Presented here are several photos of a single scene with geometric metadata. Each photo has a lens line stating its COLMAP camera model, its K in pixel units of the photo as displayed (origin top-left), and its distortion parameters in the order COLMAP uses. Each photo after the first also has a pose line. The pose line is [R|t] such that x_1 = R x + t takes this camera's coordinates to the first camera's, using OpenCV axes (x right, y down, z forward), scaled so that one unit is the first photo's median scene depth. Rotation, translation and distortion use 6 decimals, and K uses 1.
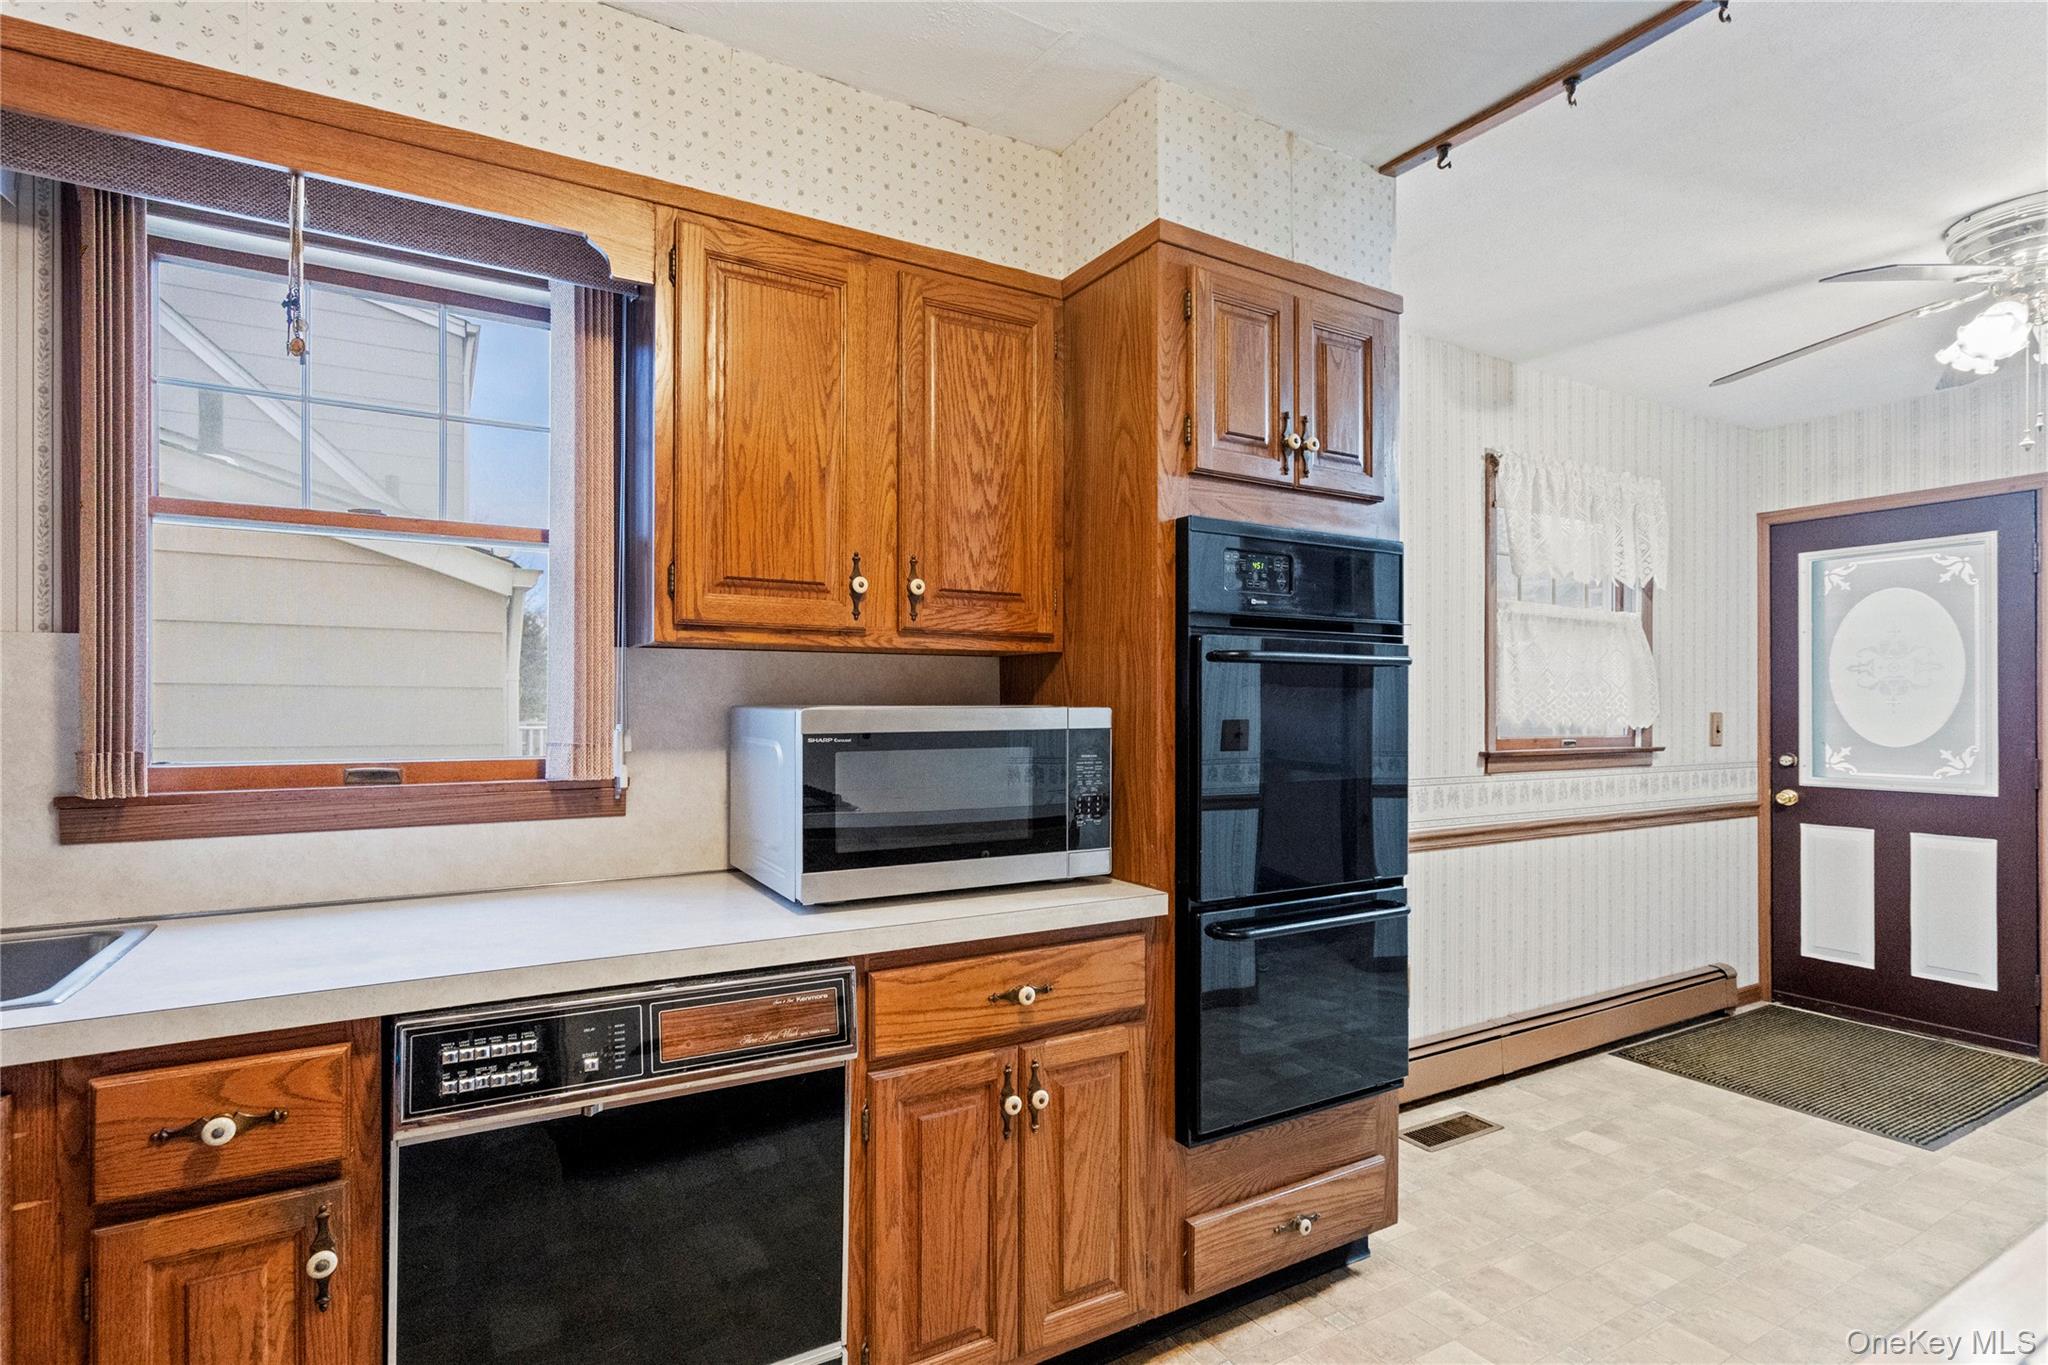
lens RADIAL K [[1029.7, 0, 1016.0], [0, 1029.7, 700.0], [0, 0, 1]] dist [0.005203, 0.000731]
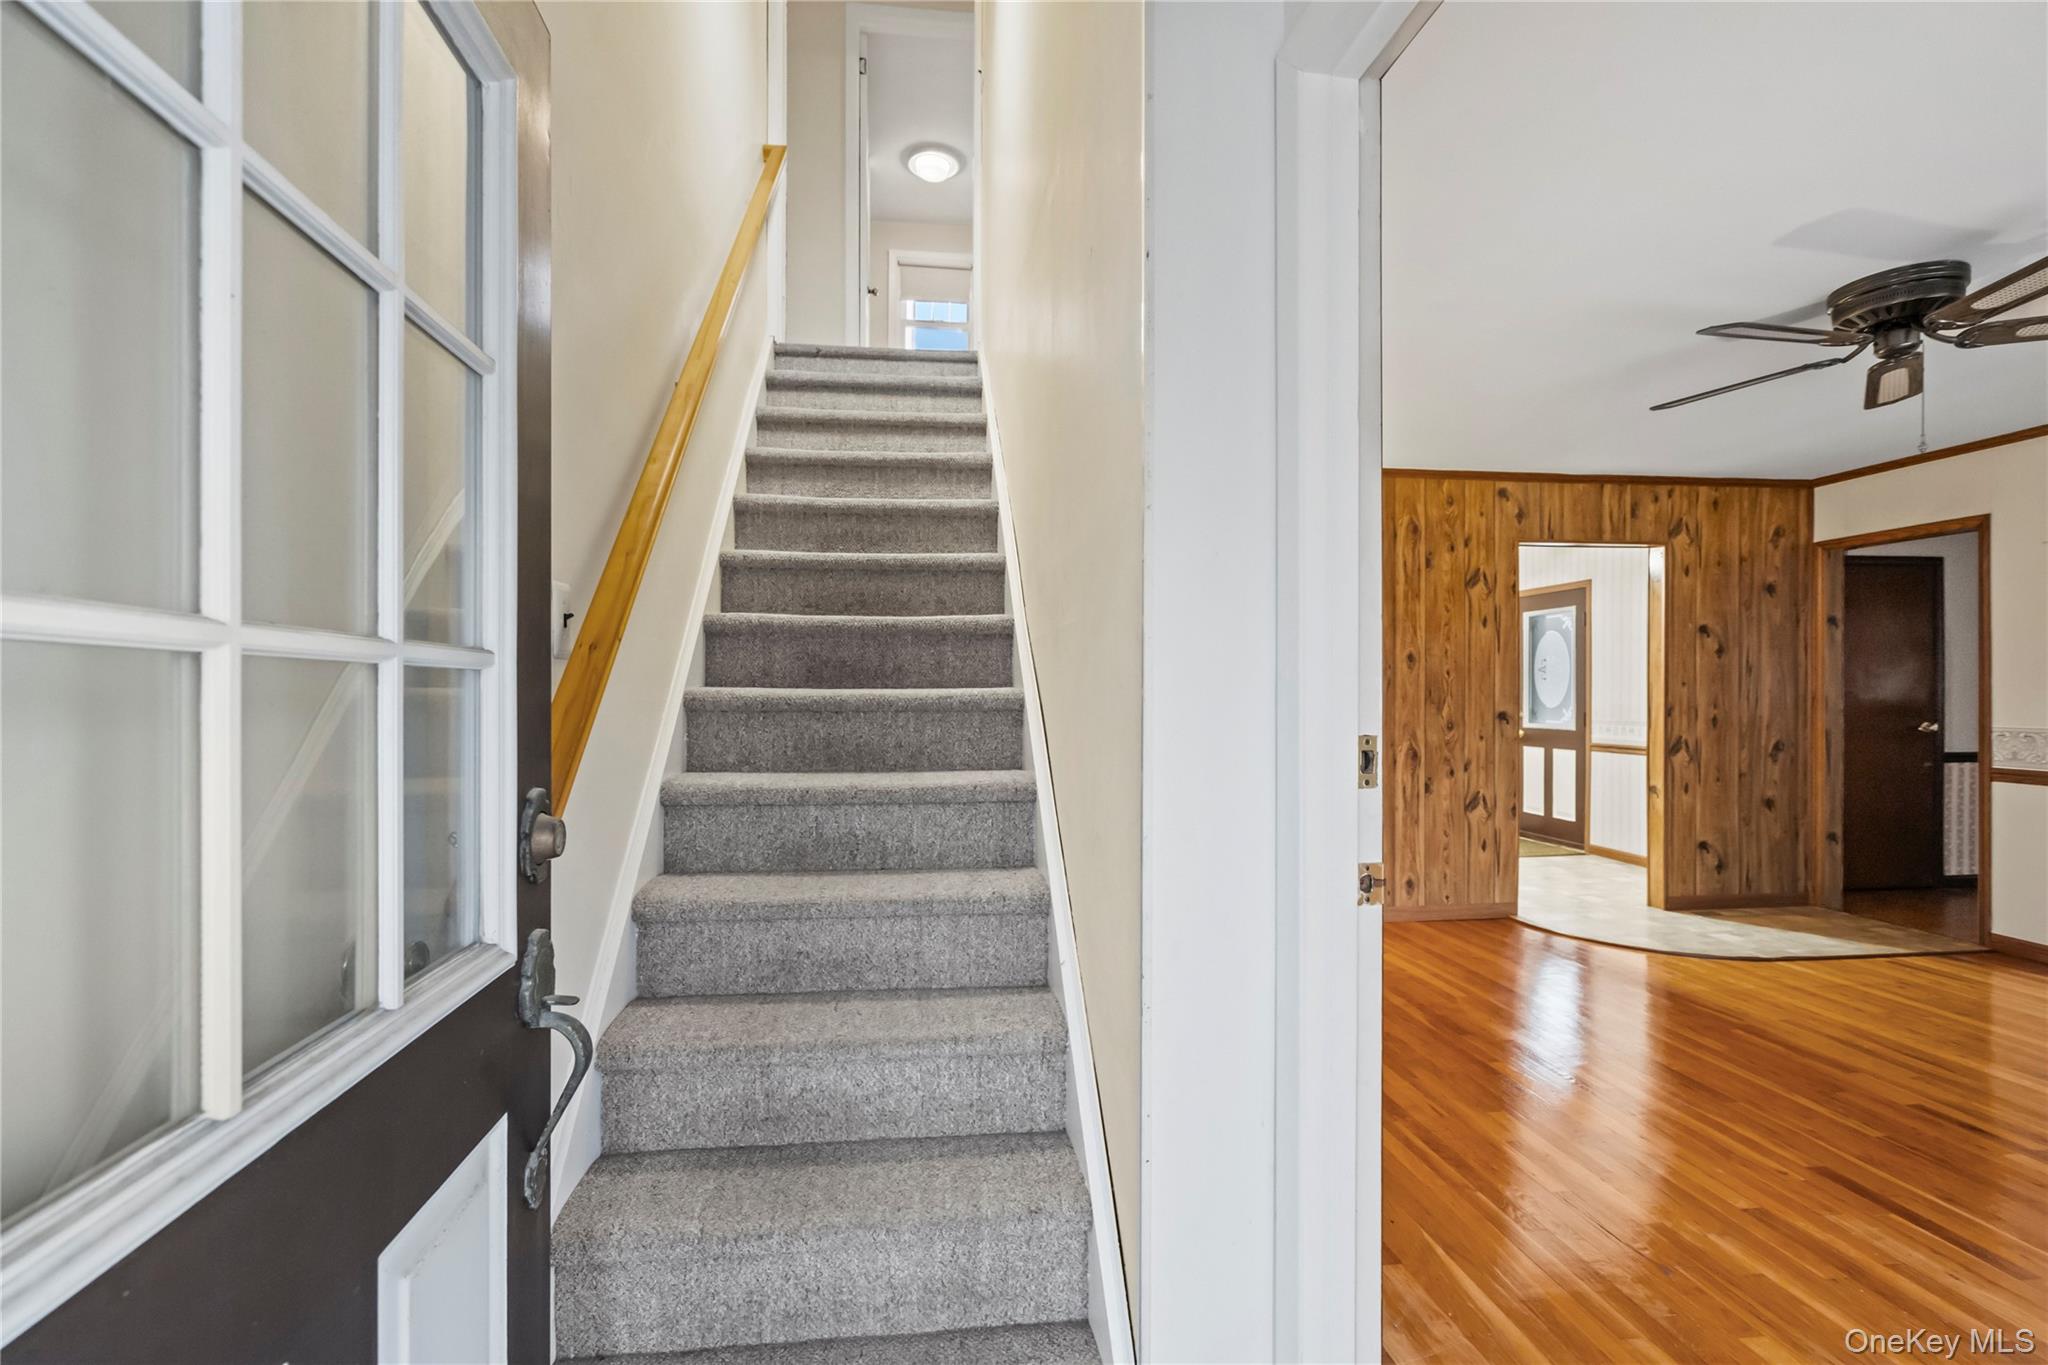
lens RADIAL K [[942.6, 0, 1010.9], [0, 942.6, 697.9], [0, 0, 1]] dist [0.003229, 0.001766]
pose [[0.915496, -0.000182, -0.402328, 1.264013], [0.005013, 0.999927, 0.010953, 0.001189], [0.402297, -0.012044, 0.915430, -2.348355]]
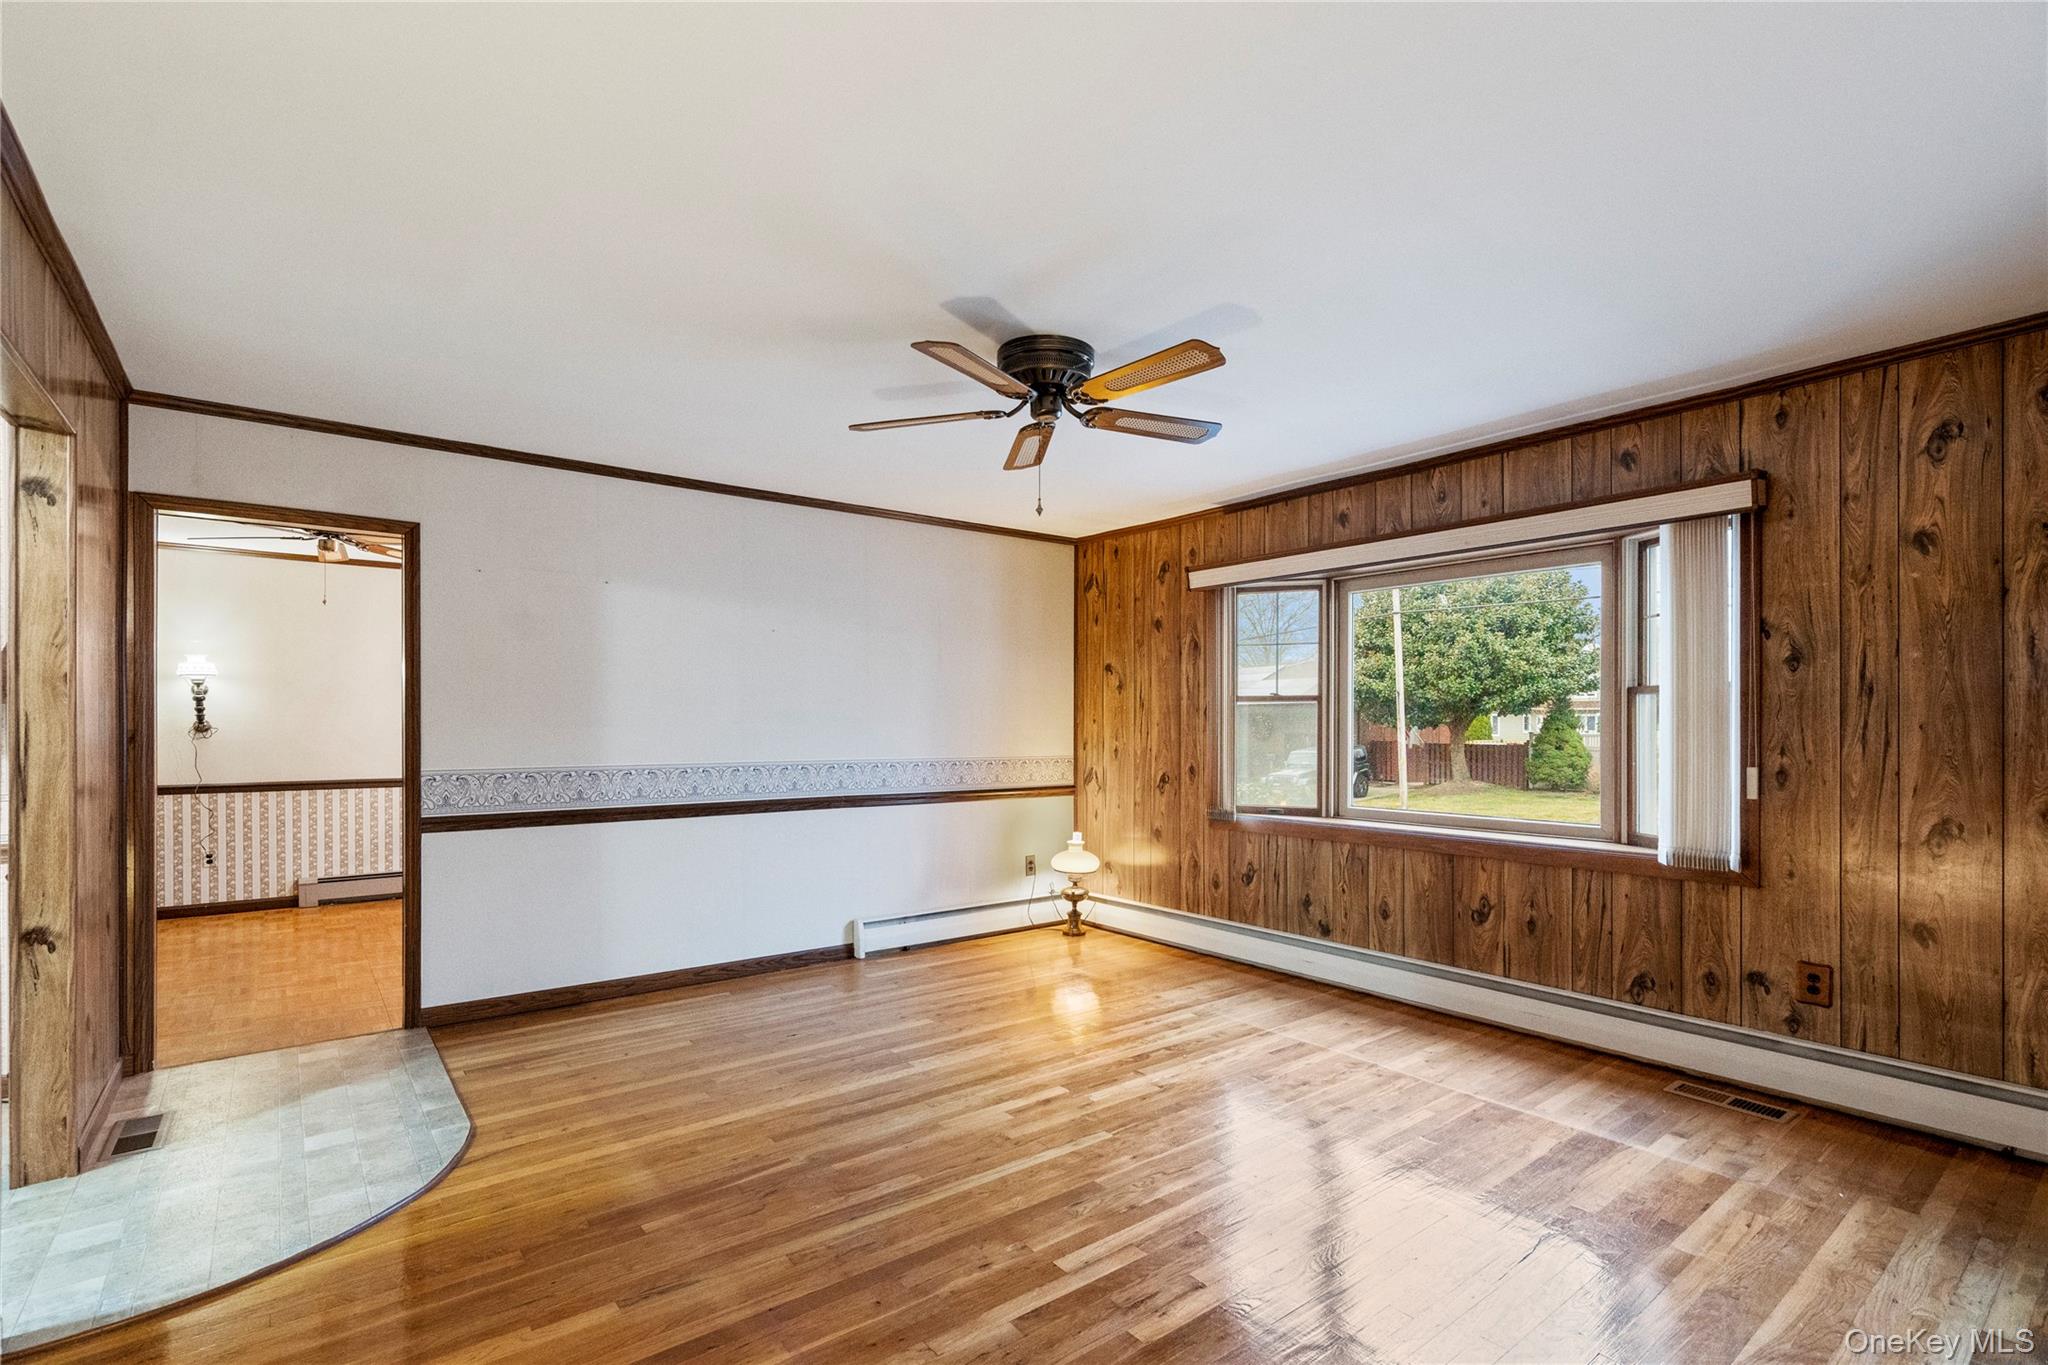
lens RADIAL K [[945.3, 0, 1018.5], [0, 945.3, 723.0], [0, 0, 1]] dist [-0.001525, 0.000846]
pose [[-0.127921, 0.002417, 0.991781, 0.405604], [-0.004534, 0.999985, -0.003022, 0.008820], [-0.991774, -0.004883, -0.127909, -0.294049]]
